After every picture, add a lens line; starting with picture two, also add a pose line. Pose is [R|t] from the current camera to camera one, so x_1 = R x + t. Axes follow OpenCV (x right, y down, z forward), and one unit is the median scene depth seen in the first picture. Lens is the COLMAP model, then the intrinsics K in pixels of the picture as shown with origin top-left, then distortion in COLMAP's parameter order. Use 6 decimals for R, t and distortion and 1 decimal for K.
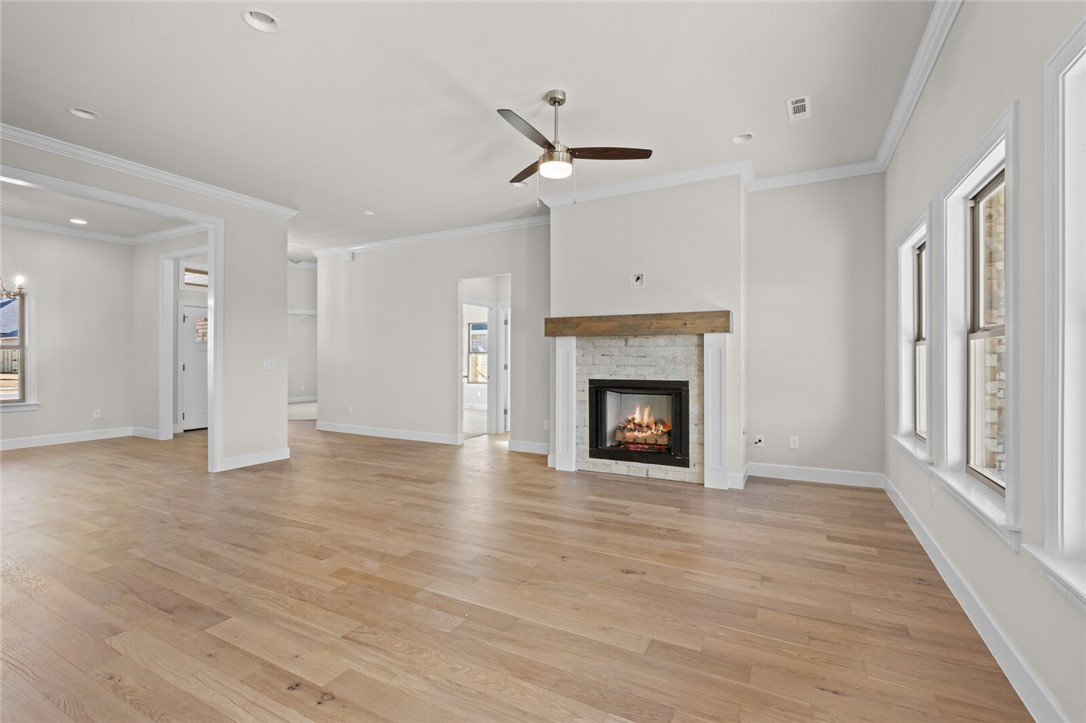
lens RADIAL K [[484.0, 0, 543.0], [0, 484.0, 361.5], [0, 0, 1]] dist [0.001287, -0.000211]
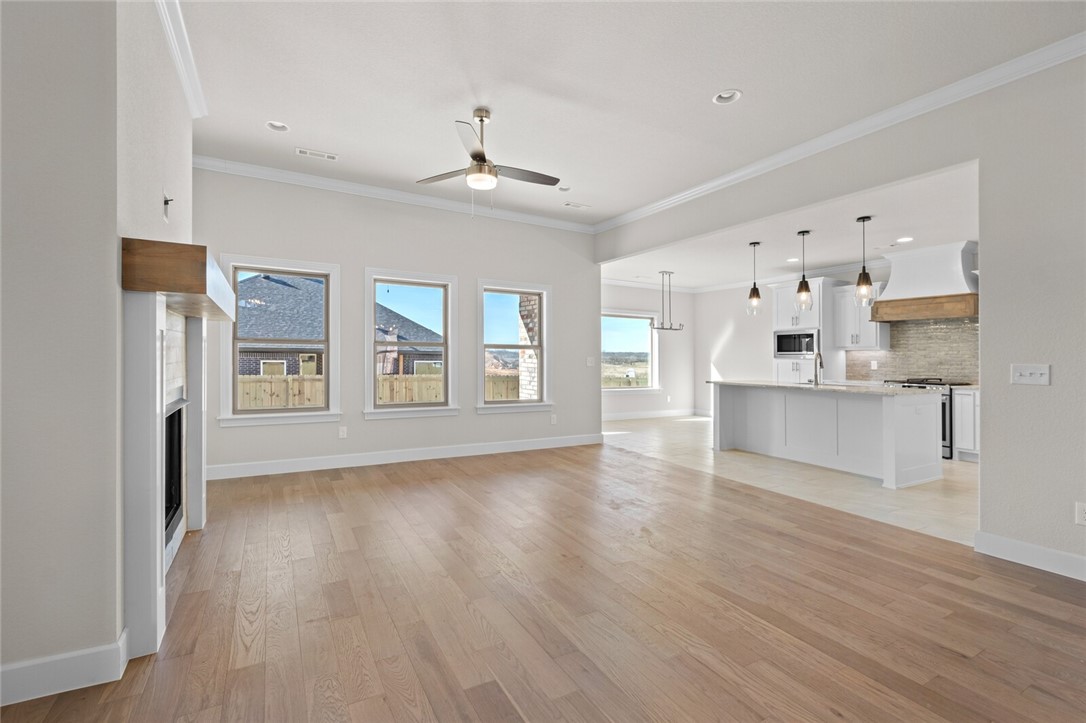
lens RADIAL K [[480.5, 0, 544.1], [0, 480.5, 346.1], [0, 0, 1]] dist [0.018949, -0.014234]
pose [[-0.845016, 0.001817, 0.534738, -0.440431], [-0.011498, 0.999701, -0.021565, -0.004330], [-0.534617, -0.024371, -0.844743, 1.220762]]
